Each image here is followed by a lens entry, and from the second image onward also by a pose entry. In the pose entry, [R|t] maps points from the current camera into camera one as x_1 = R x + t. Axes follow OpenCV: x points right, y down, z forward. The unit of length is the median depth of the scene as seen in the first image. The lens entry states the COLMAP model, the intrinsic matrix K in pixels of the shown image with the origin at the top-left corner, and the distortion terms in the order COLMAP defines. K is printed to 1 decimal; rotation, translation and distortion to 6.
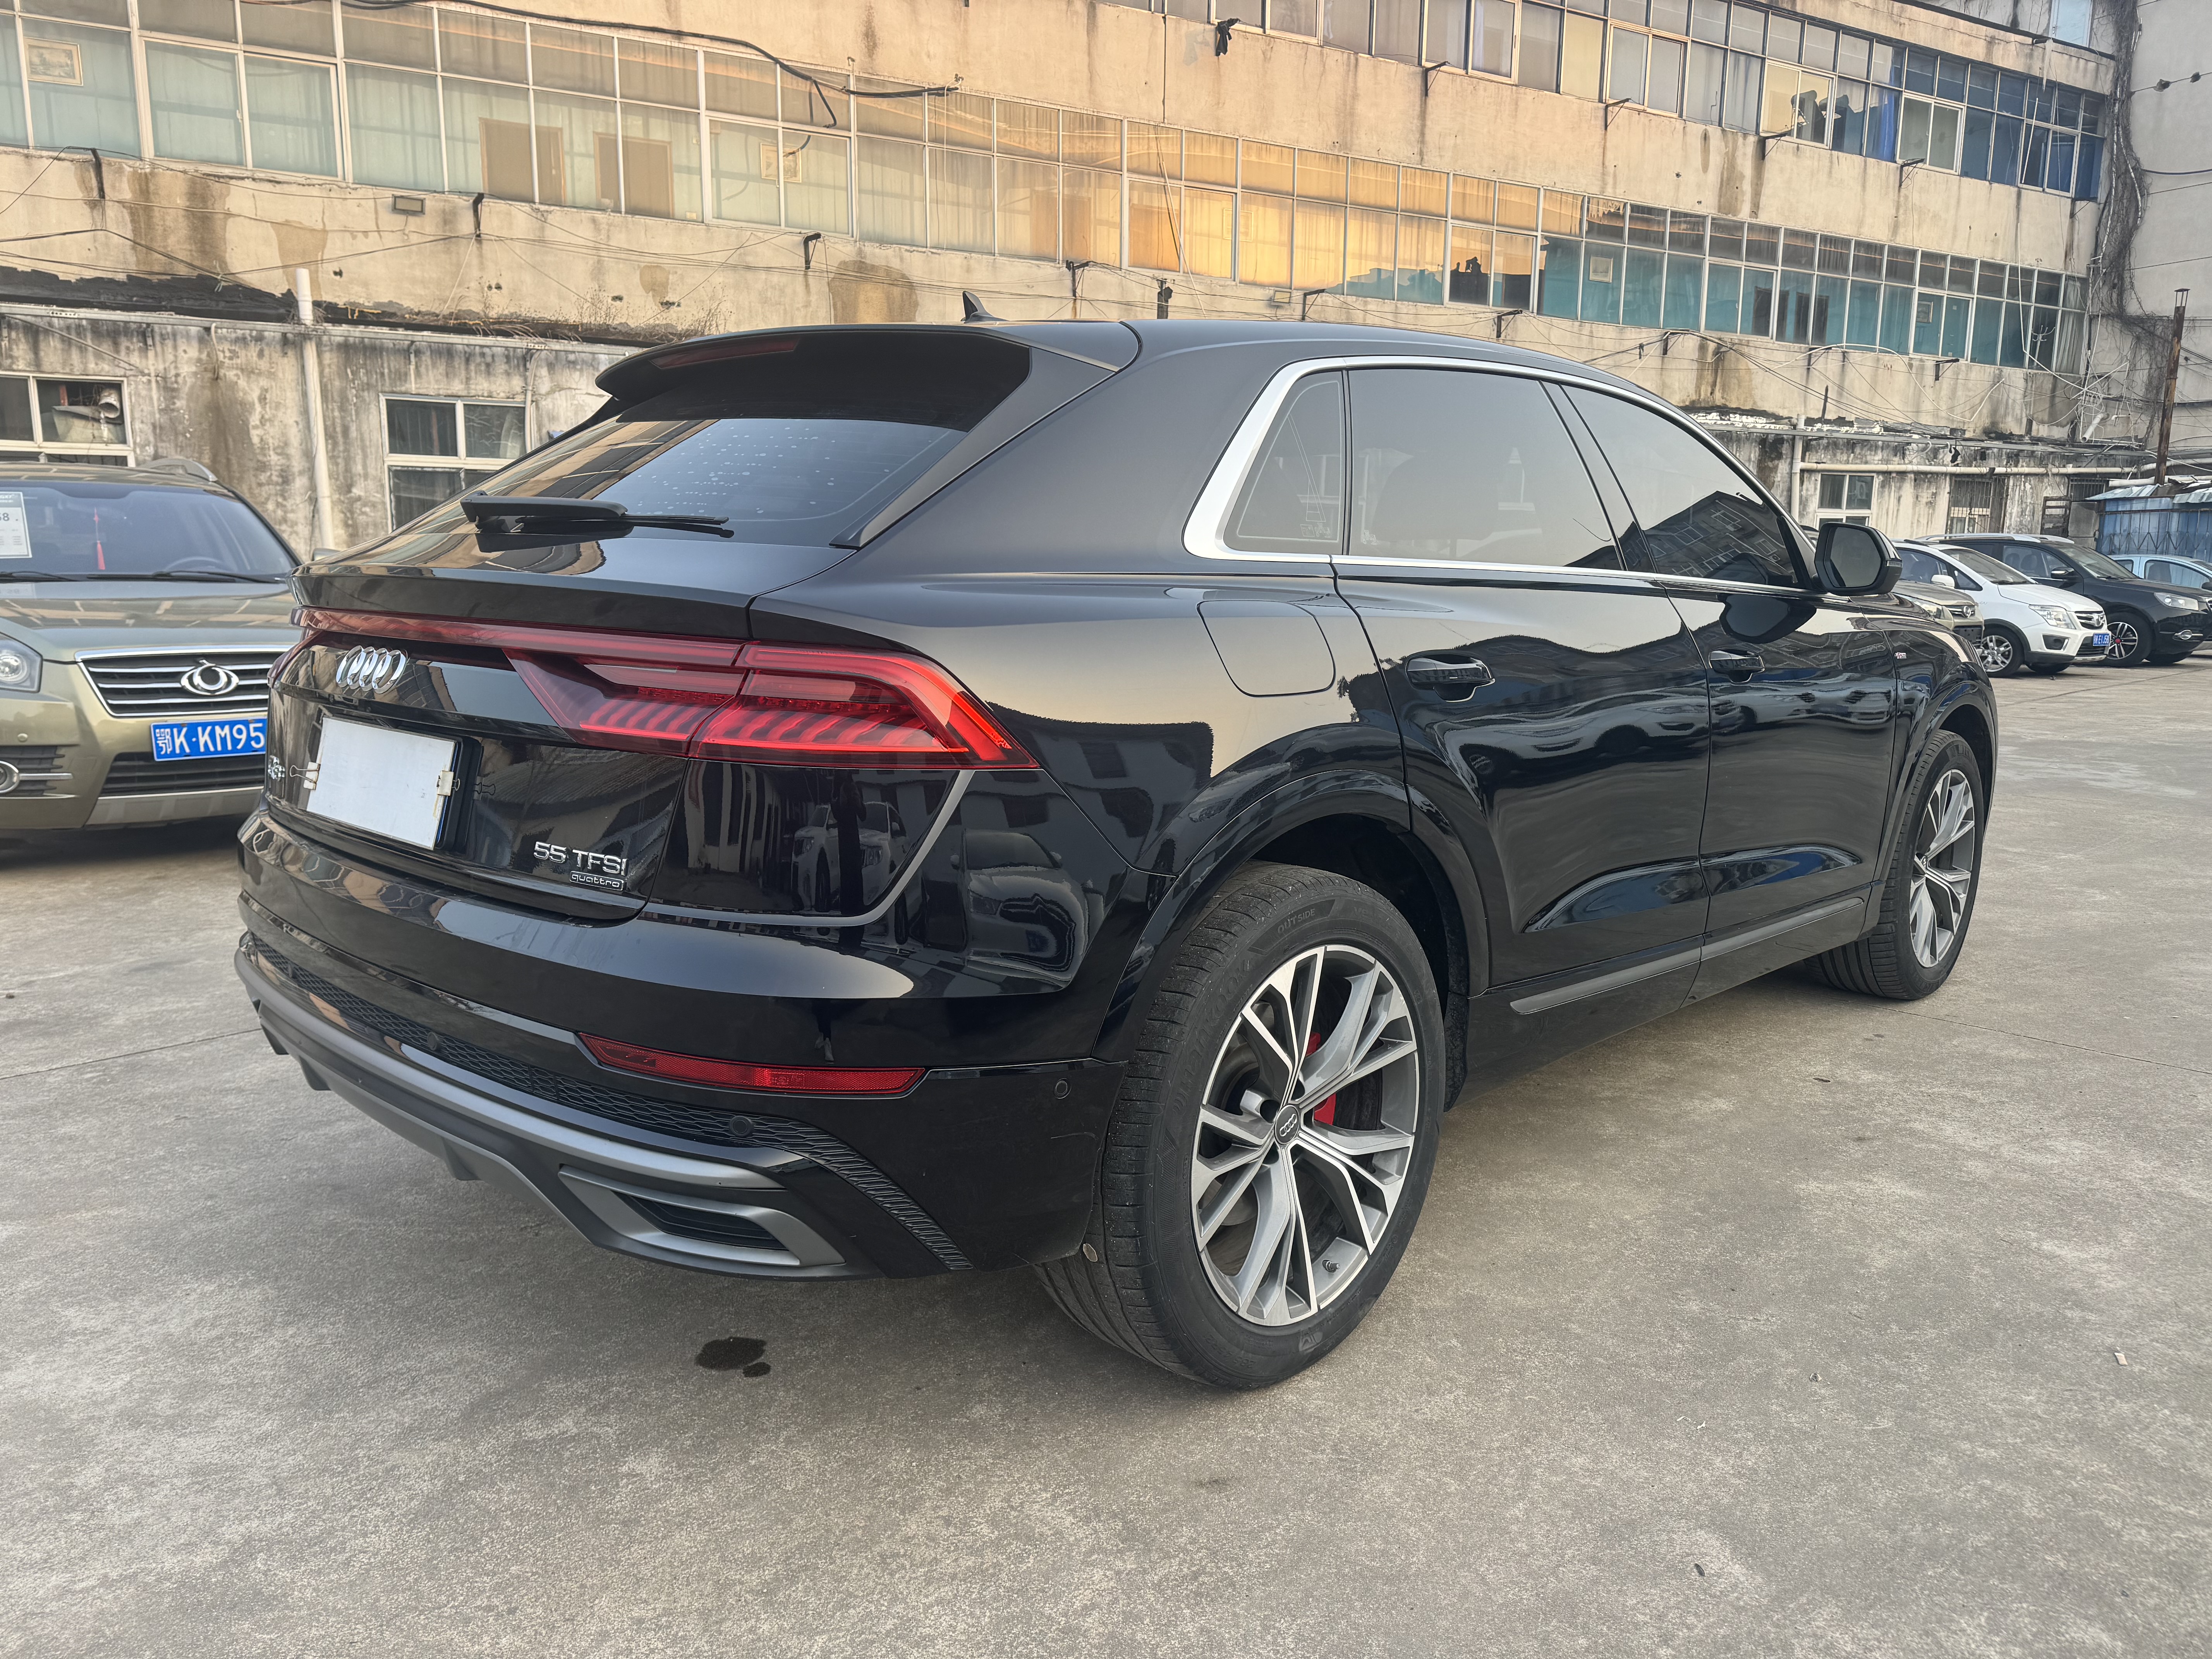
lens RADIAL K [[1555.8, 0, 1115.1], [0, 1555.8, 834.0], [0, 0, 1]] dist [0.032570, -0.037157]
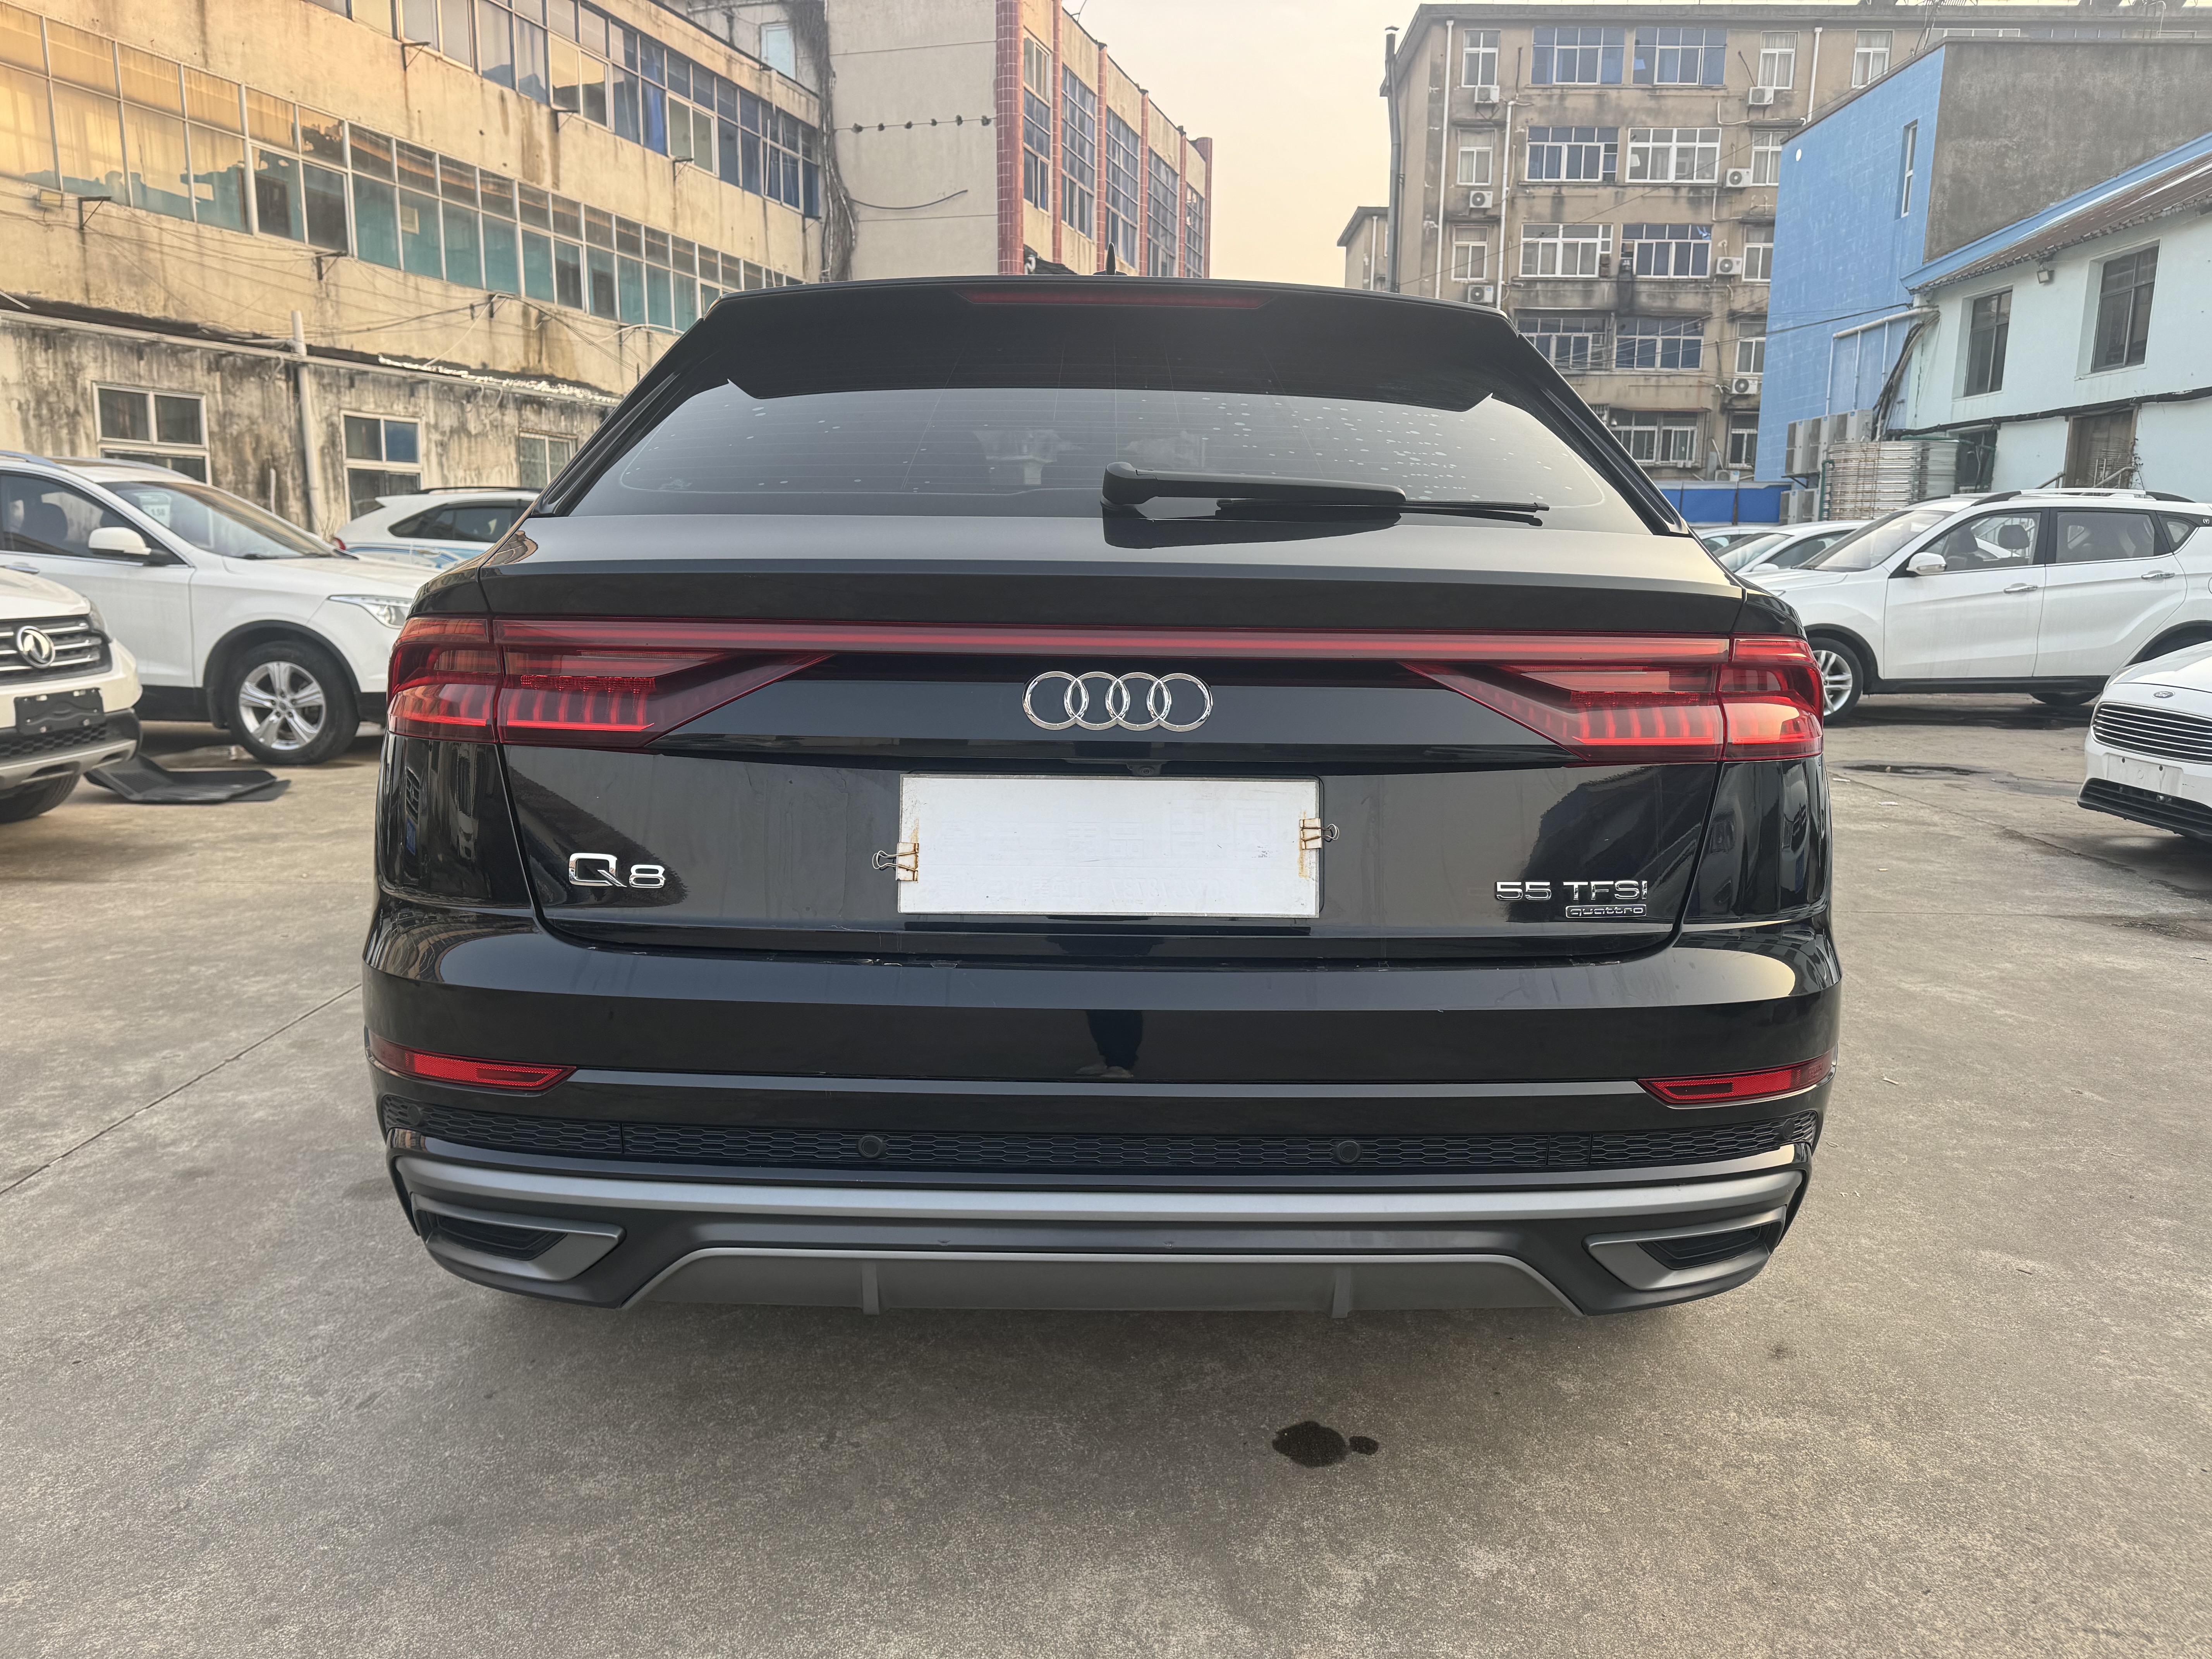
lens RADIAL K [[1558.3, 0, 1107.9], [0, 1558.3, 834.3], [0, 0, 1]] dist [0.009545, -0.012355]
pose [[0.714814, -0.126701, 0.687741, -0.135188], [0.112456, 0.991477, 0.065774, -0.012377], [-0.690214, 0.030325, 0.722970, 0.065113]]
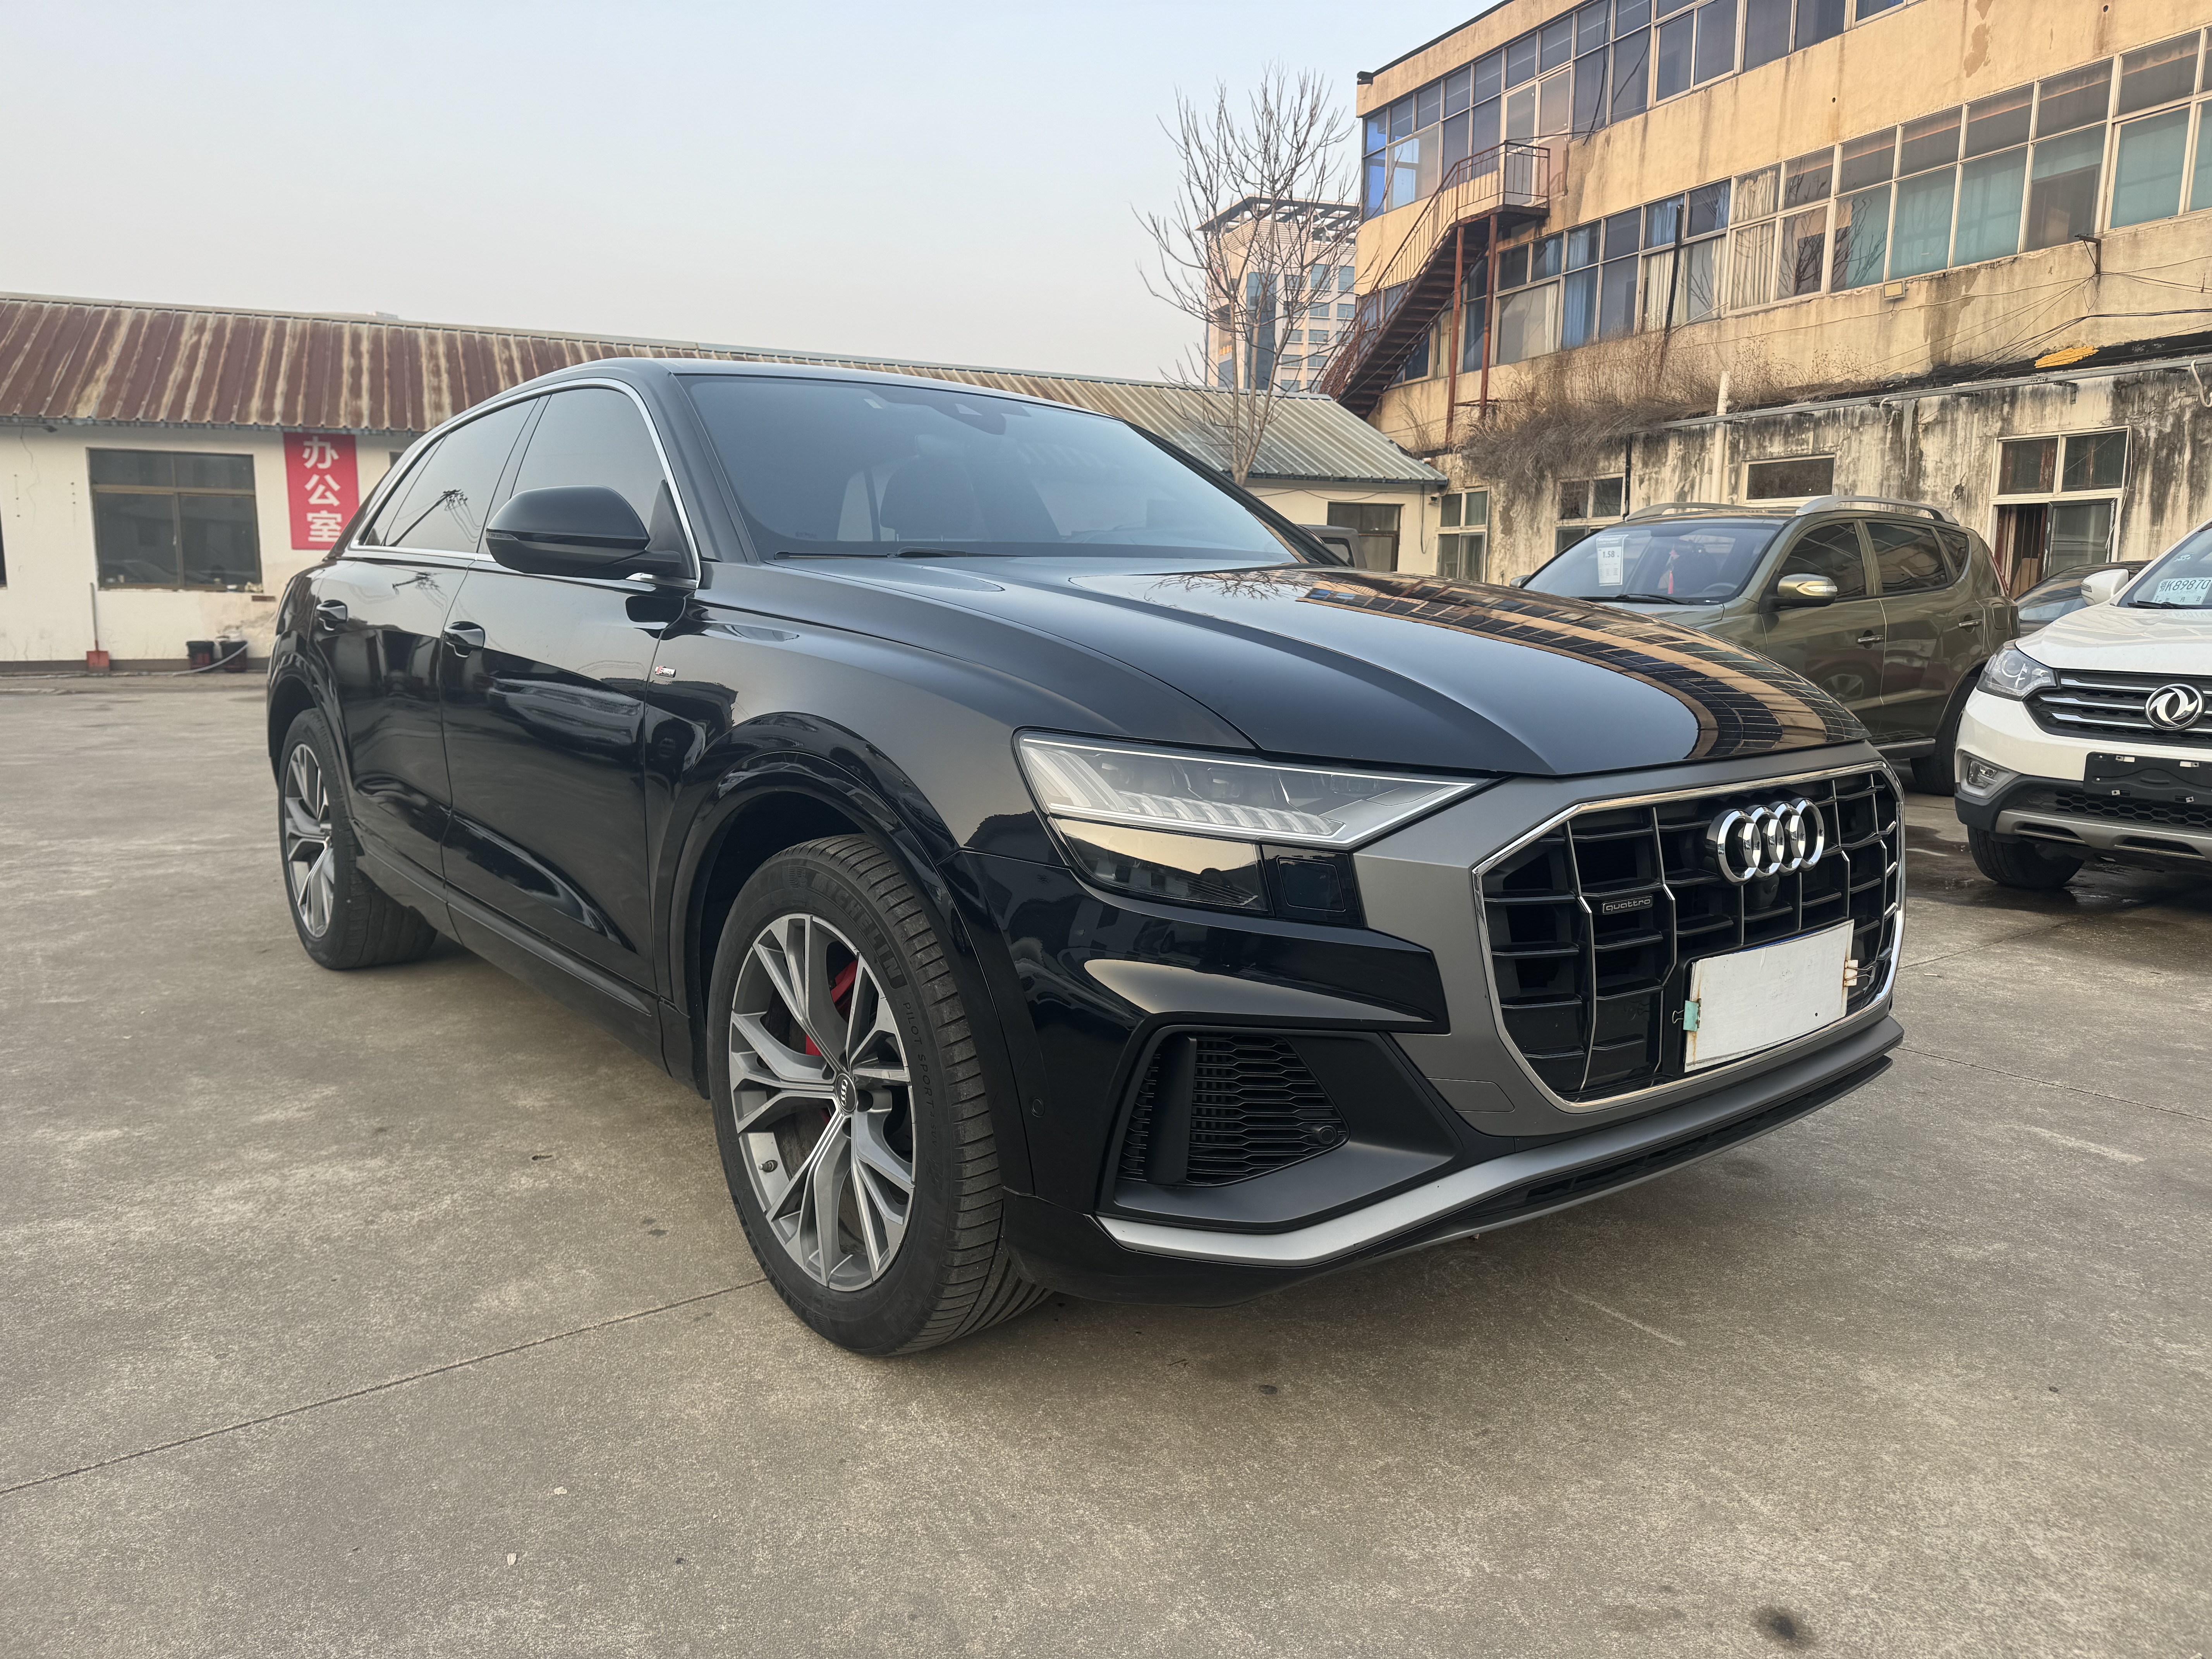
lens RADIAL K [[1566.1, 0, 1104.0], [0, 1566.1, 827.9], [0, 0, 1]] dist [0.025135, -0.035353]
pose [[-0.122548, 0.137967, -0.982826, 0.282156], [-0.181974, 0.970378, 0.158910, -0.046291], [0.975637, 0.198323, -0.093812, 0.311371]]
